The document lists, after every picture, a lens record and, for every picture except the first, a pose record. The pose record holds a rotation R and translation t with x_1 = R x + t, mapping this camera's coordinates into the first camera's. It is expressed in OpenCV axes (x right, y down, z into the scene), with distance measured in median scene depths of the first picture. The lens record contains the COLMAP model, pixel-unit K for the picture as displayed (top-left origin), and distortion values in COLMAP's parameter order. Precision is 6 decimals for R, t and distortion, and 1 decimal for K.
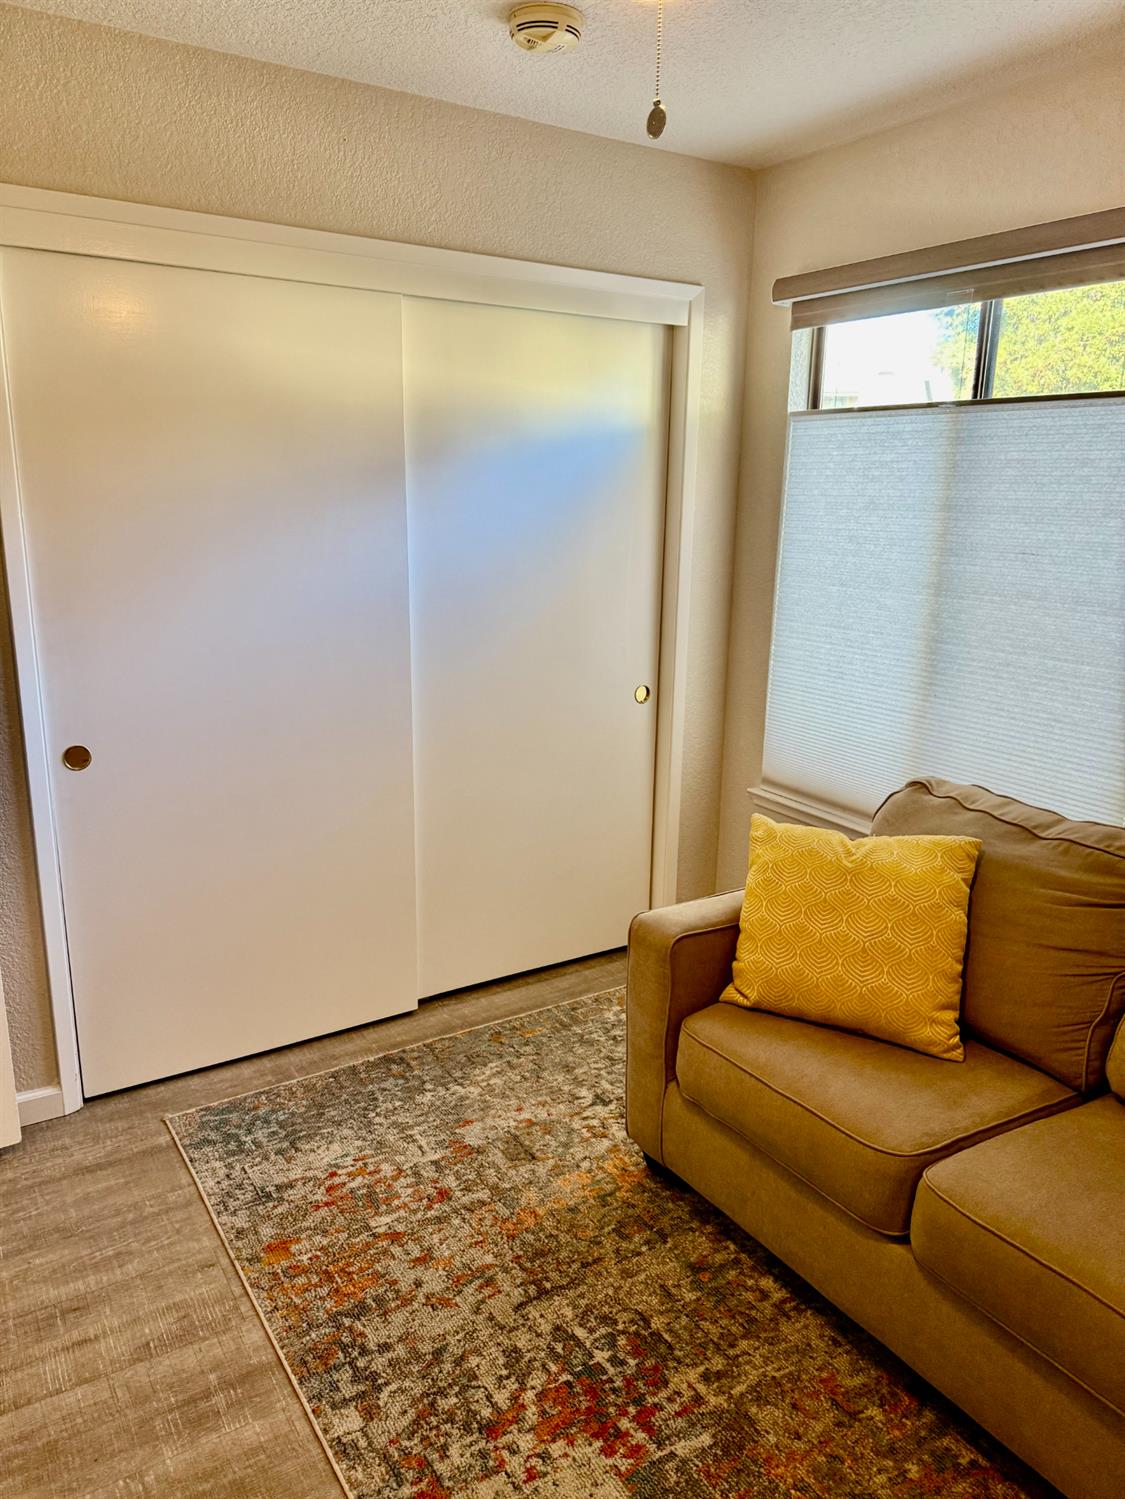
lens RADIAL K [[1068.1, 0, 555.8], [0, 1068.1, 750.6], [0, 0, 1]] dist [0.024370, -0.021797]
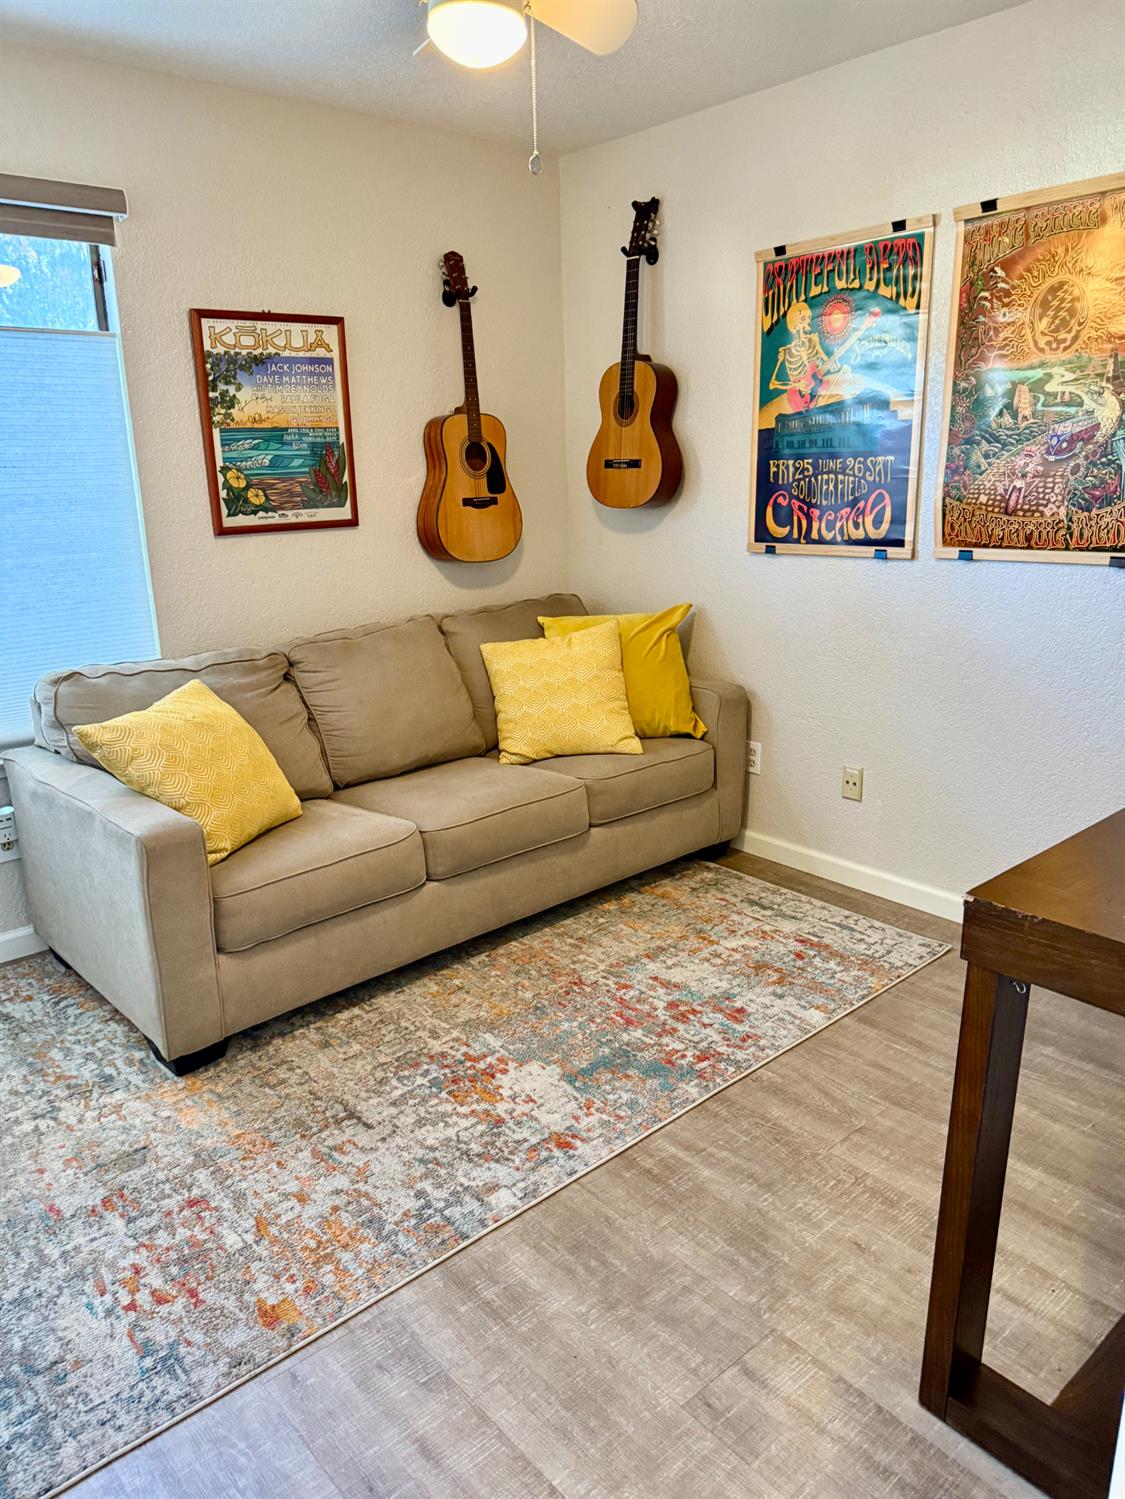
lens RADIAL K [[1068.1, 0, 556.4], [0, 1068.1, 749.3], [0, 0, 1]] dist [0.024370, -0.021797]
pose [[-0.157244, -0.273632, 0.948894, -1.019481], [0.260982, 0.915174, 0.307156, -0.135800], [-0.952451, 0.295943, -0.072492, 0.776847]]
